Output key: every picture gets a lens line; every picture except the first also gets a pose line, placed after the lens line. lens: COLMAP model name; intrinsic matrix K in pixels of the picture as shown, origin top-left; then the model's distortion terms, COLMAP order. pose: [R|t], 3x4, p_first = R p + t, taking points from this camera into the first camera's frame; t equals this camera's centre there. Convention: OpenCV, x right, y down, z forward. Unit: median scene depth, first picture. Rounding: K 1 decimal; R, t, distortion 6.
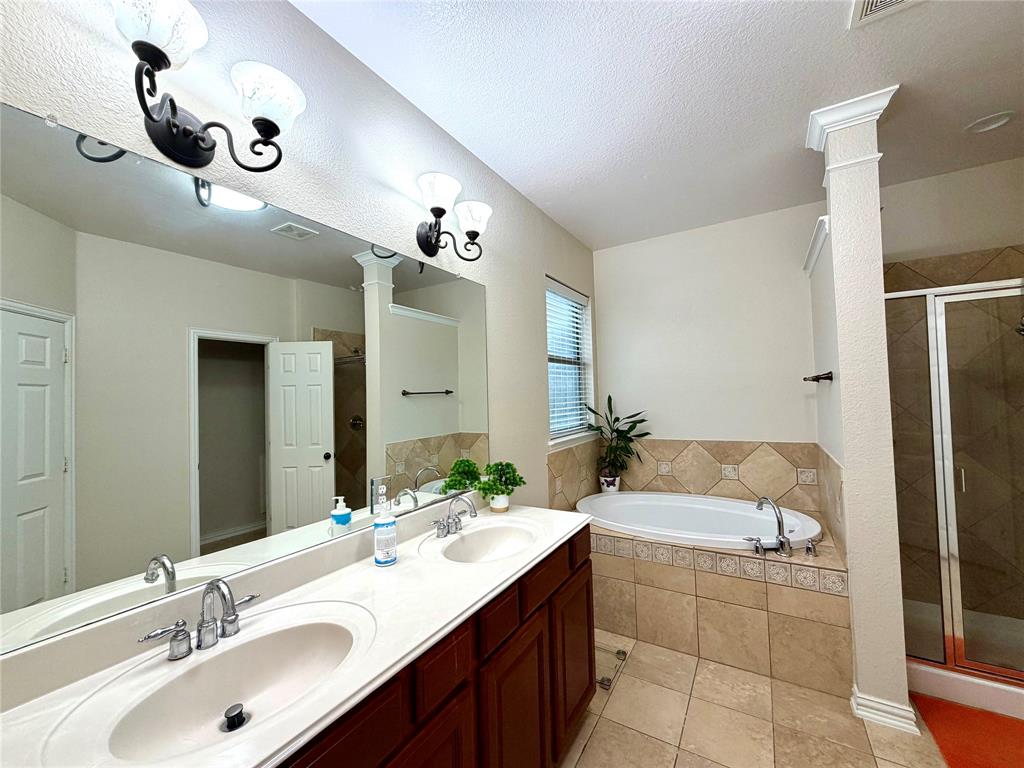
lens RADIAL K [[408.8, 0, 510.0], [0, 408.8, 383.2], [0, 0, 1]] dist [0.000804, 0.000229]
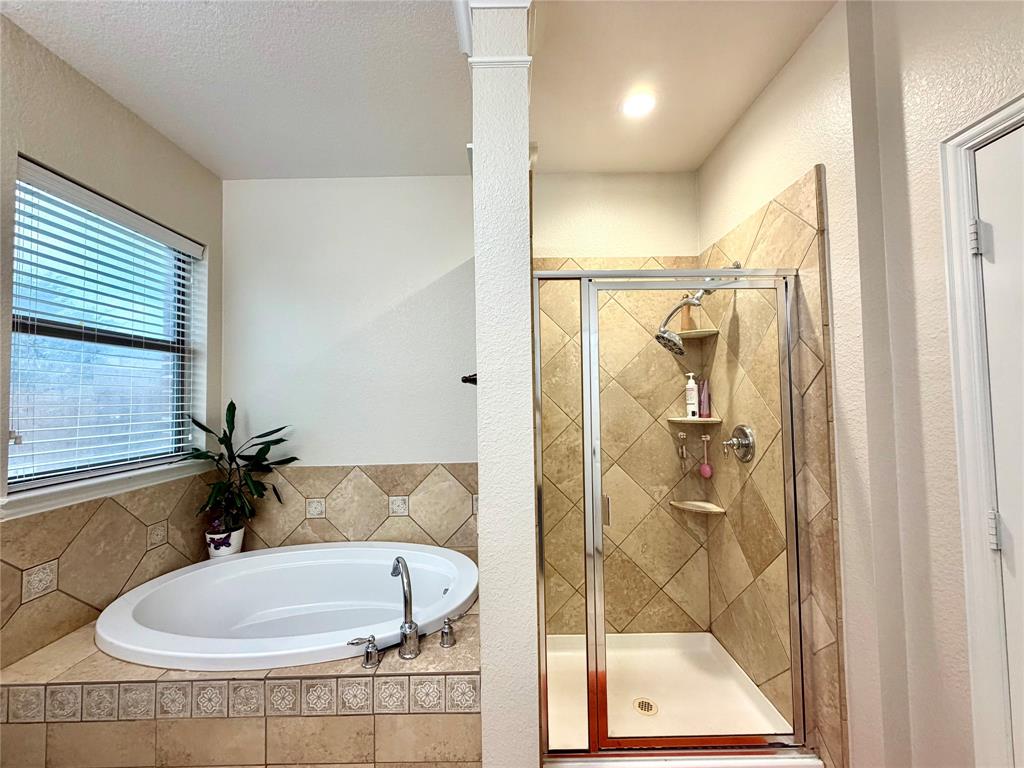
lens RADIAL K [[408.8, 0, 510.0], [0, 408.8, 383.2], [0, 0, 1]] dist [0.000804, 0.000229]
pose [[0.850867, 0.034433, 0.524252, 0.293471], [-0.023160, 0.999338, -0.028047, 0.008224], [-0.524871, 0.011722, 0.851101, 0.239103]]
